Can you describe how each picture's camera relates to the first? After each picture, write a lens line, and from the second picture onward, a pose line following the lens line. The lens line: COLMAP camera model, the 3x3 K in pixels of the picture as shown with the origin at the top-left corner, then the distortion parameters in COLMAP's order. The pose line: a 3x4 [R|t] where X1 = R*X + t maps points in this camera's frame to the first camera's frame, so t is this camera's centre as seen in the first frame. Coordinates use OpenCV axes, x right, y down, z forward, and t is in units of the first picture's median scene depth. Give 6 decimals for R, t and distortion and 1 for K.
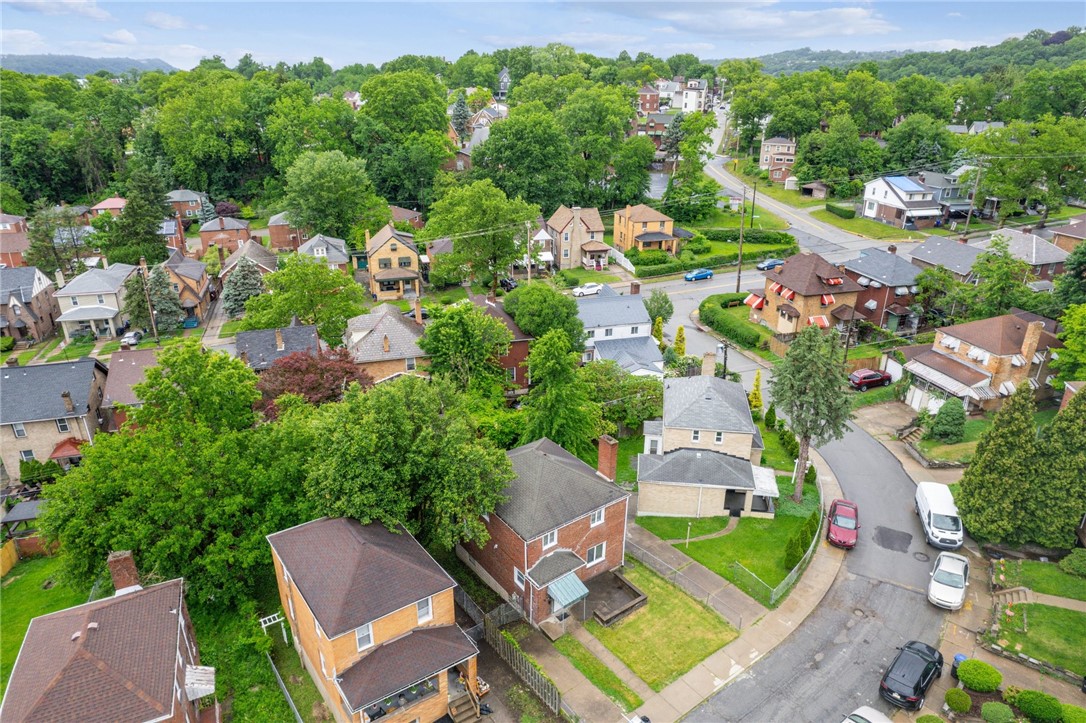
lens RADIAL K [[703.6, 0, 541.0], [0, 703.6, 348.6], [0, 0, 1]] dist [-0.072692, 0.072564]
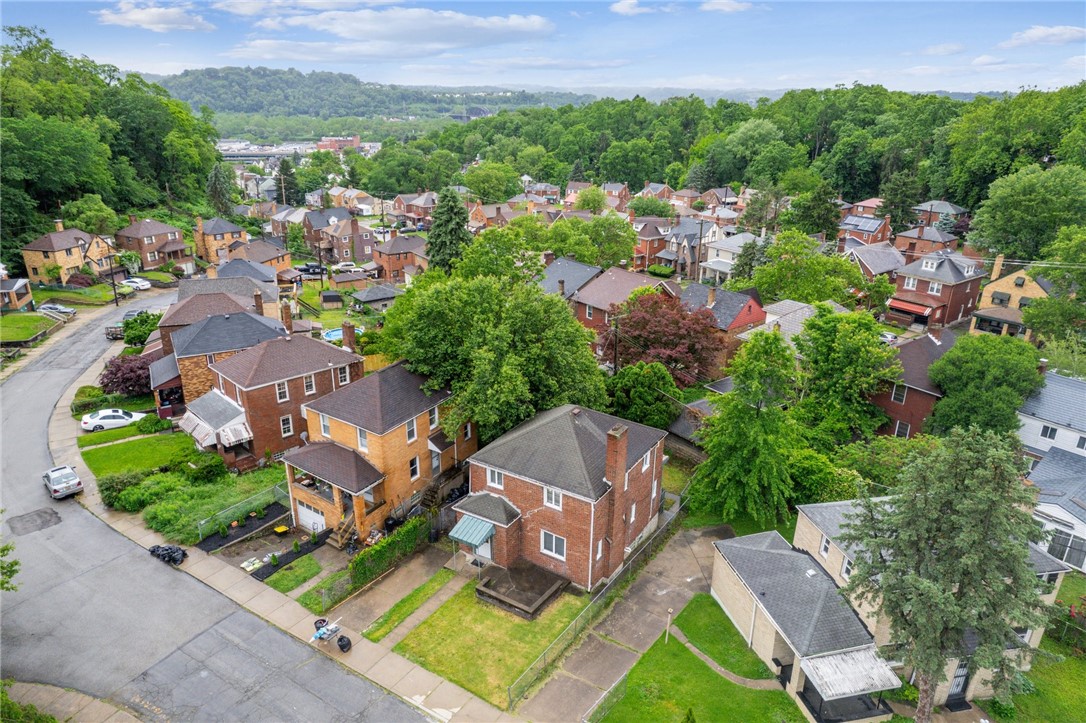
lens RADIAL K [[703.6, 0, 541.0], [0, 703.6, 348.6], [0, 0, 1]] dist [-0.072692, 0.072564]
pose [[0.359999, 0.316117, -0.877764, 0.292413], [-0.358692, 0.915428, 0.182571, -0.026745], [0.861244, 0.249121, 0.442942, 0.224018]]
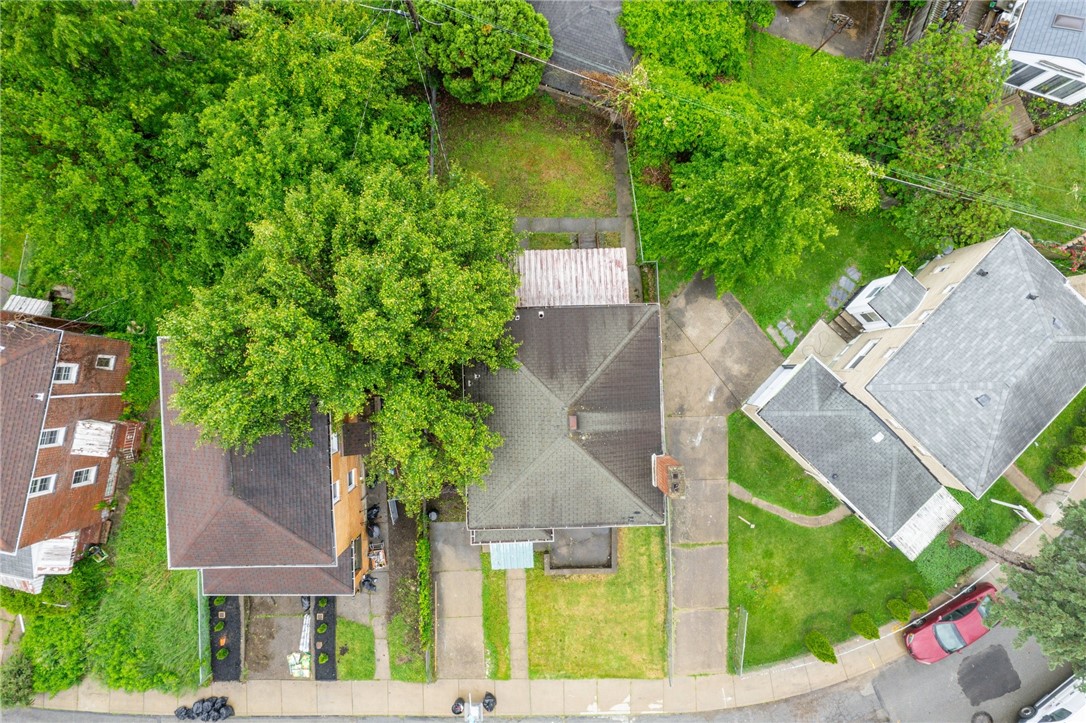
lens RADIAL K [[703.6, 0, 541.0], [0, 703.6, 348.6], [0, 0, 1]] dist [-0.072692, 0.072564]
pose [[0.822206, 0.569189, -0.000923, -0.022640], [-0.213202, 0.309478, 0.926698, -0.164417], [0.527752, -0.761740, 0.375806, 0.328282]]
